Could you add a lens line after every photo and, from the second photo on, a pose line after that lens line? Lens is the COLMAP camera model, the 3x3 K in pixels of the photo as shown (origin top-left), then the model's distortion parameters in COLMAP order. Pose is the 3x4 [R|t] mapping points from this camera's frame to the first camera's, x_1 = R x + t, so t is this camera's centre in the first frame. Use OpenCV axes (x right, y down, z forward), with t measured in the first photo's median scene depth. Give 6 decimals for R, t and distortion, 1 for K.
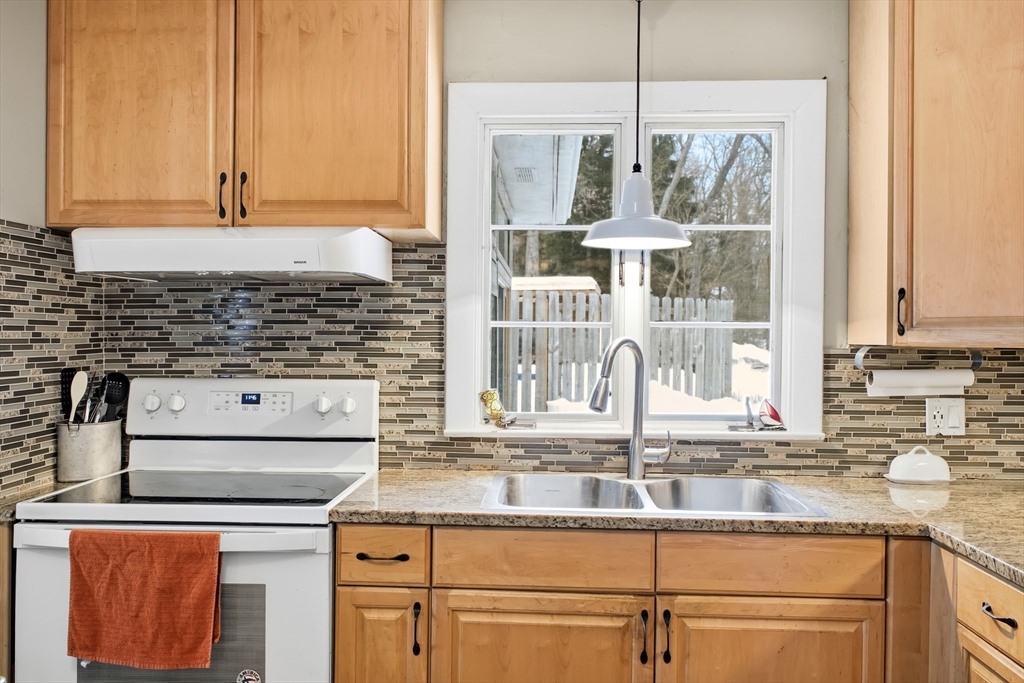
lens RADIAL K [[831.6, 0, 504.5], [0, 831.6, 340.0], [0, 0, 1]] dist [0.002360, -0.009589]
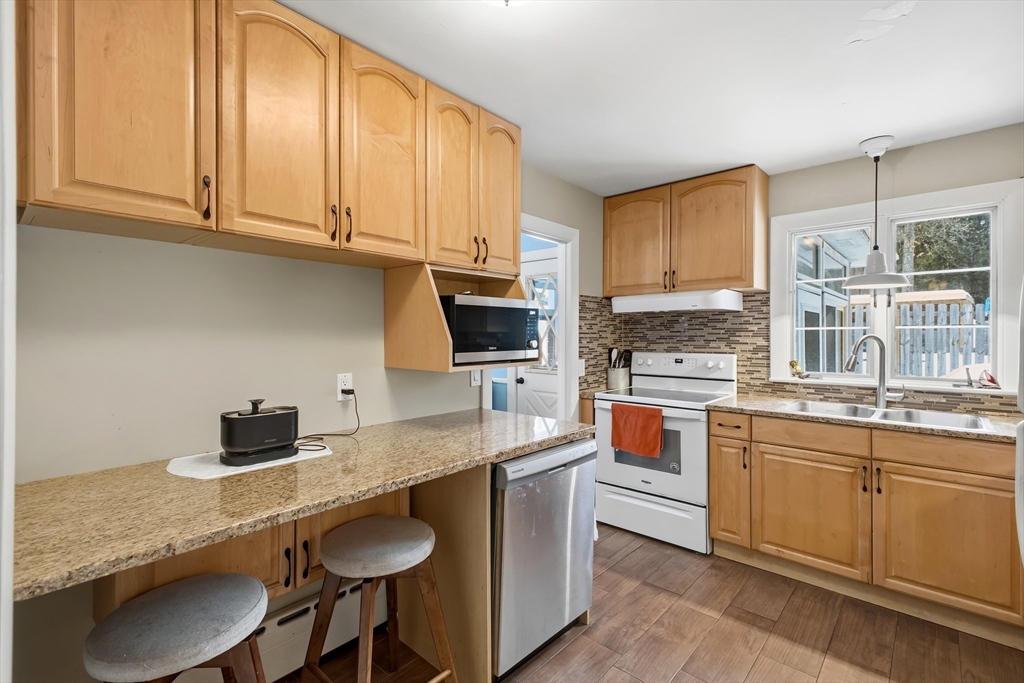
lens RADIAL K [[468.6, 0, 509.1], [0, 468.6, 337.4], [0, 0, 1]] dist [0.020215, -0.000430]
pose [[0.768783, -0.004893, -0.639491, 0.208248], [0.004407, 0.999988, -0.002353, 0.002368], [0.639494, -0.001009, 0.768795, -0.406001]]
